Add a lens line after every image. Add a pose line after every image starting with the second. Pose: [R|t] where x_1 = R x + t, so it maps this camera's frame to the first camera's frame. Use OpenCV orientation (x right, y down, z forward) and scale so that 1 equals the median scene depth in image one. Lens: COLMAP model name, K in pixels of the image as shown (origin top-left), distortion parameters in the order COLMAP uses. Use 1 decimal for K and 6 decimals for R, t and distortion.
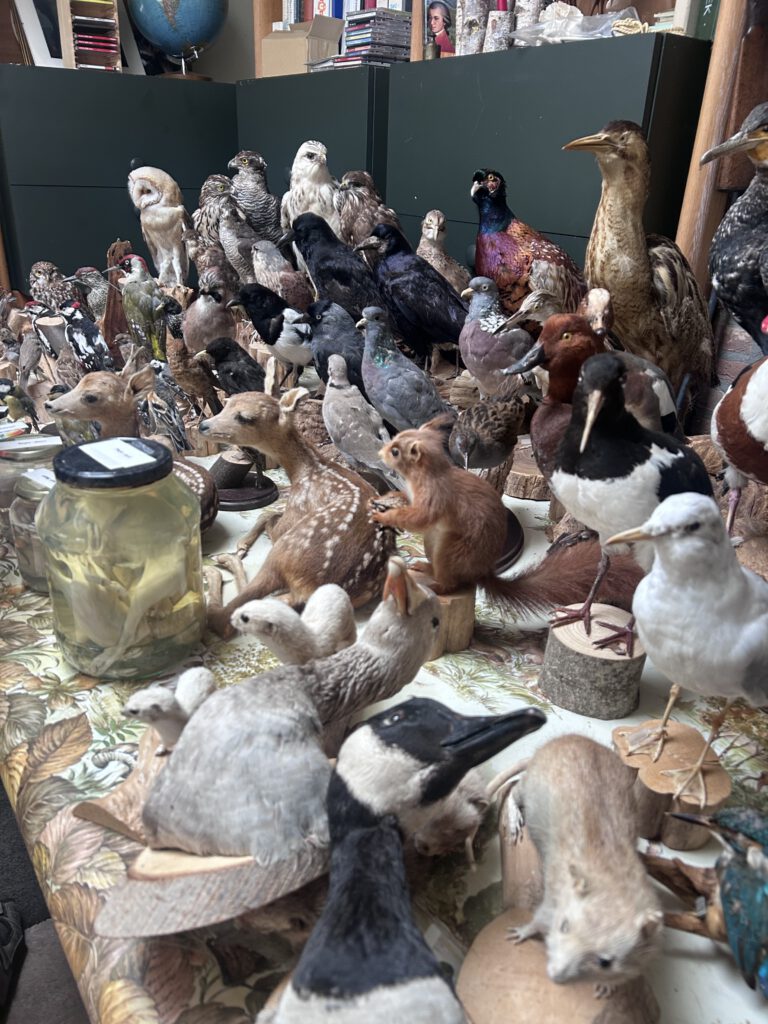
lens RADIAL K [[771.7, 0, 384.0], [0, 771.7, 512.0], [0, 0, 1]] dist [0.063361, -0.077037]
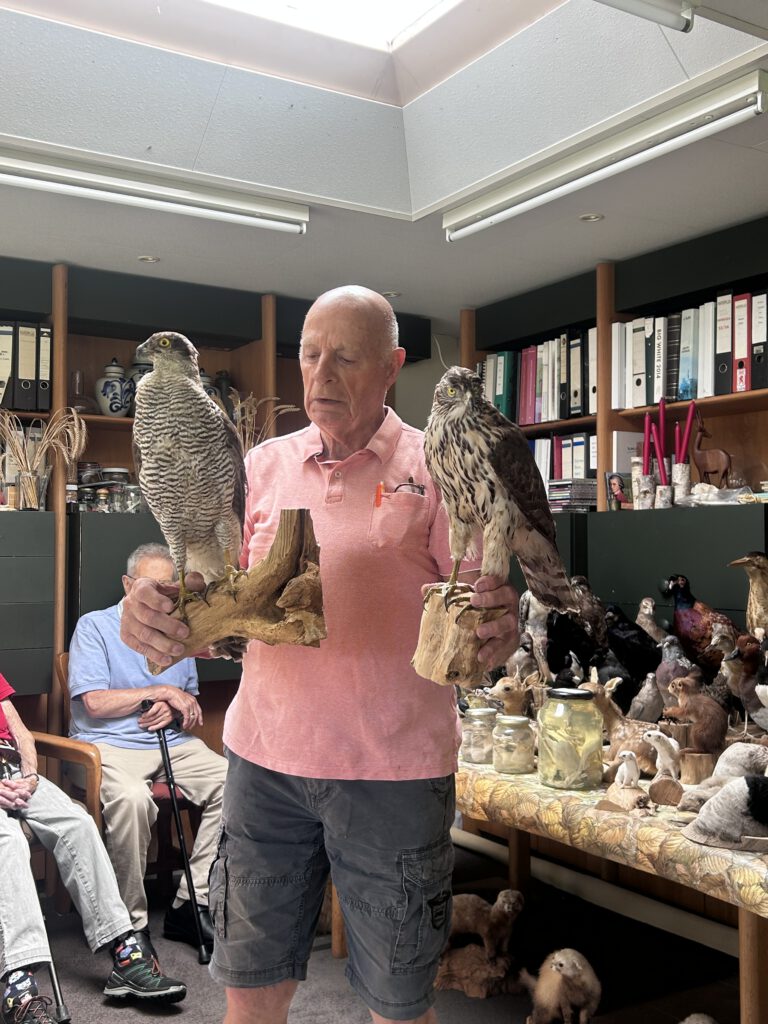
lens RADIAL K [[1086.9, 0, 384.0], [0, 1086.9, 512.0], [0, 0, 1]] dist [0.180555, -0.529567]
pose [[0.998496, -0.037633, -0.039861, -0.381874], [0.015886, 0.894567, -0.446652, 0.473203], [0.052467, 0.445347, 0.893820, -1.173181]]
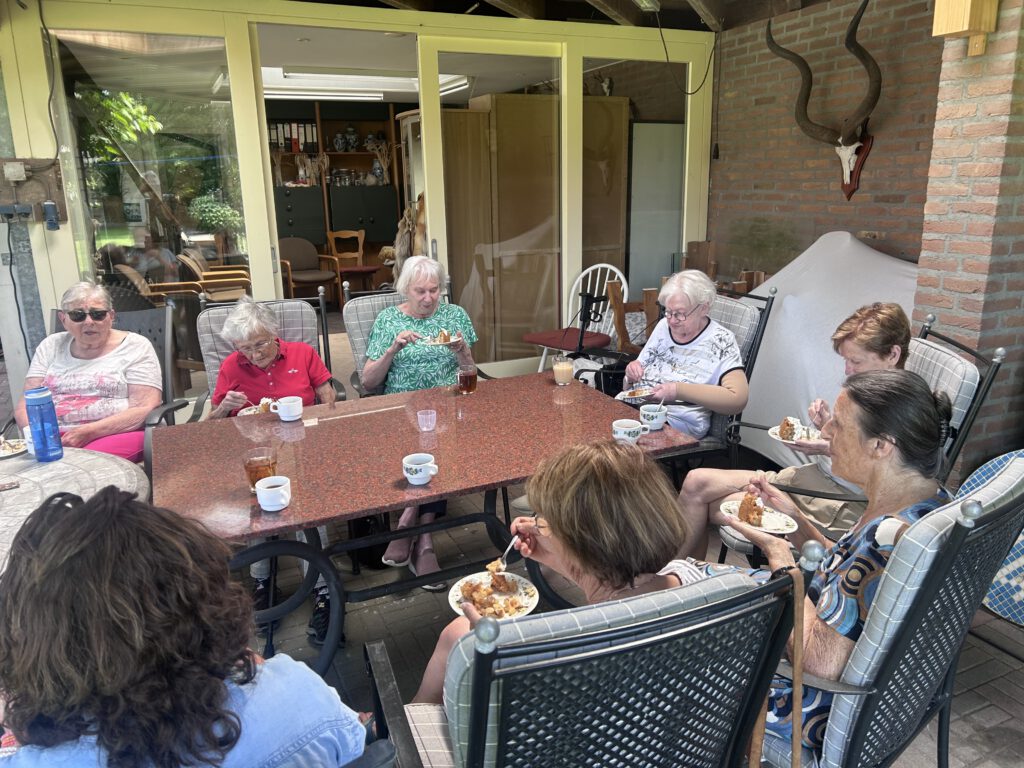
lens RADIAL K [[790.9, 0, 533.2], [0, 790.9, 384.4], [0, 0, 1]] dist [0.012066, 0.006081]
pose [[0.986707, -0.014389, -0.161872, 1.295380], [-0.014131, 0.984703, -0.173666, 1.813993], [0.161895, 0.173645, 0.971410, -4.246954]]
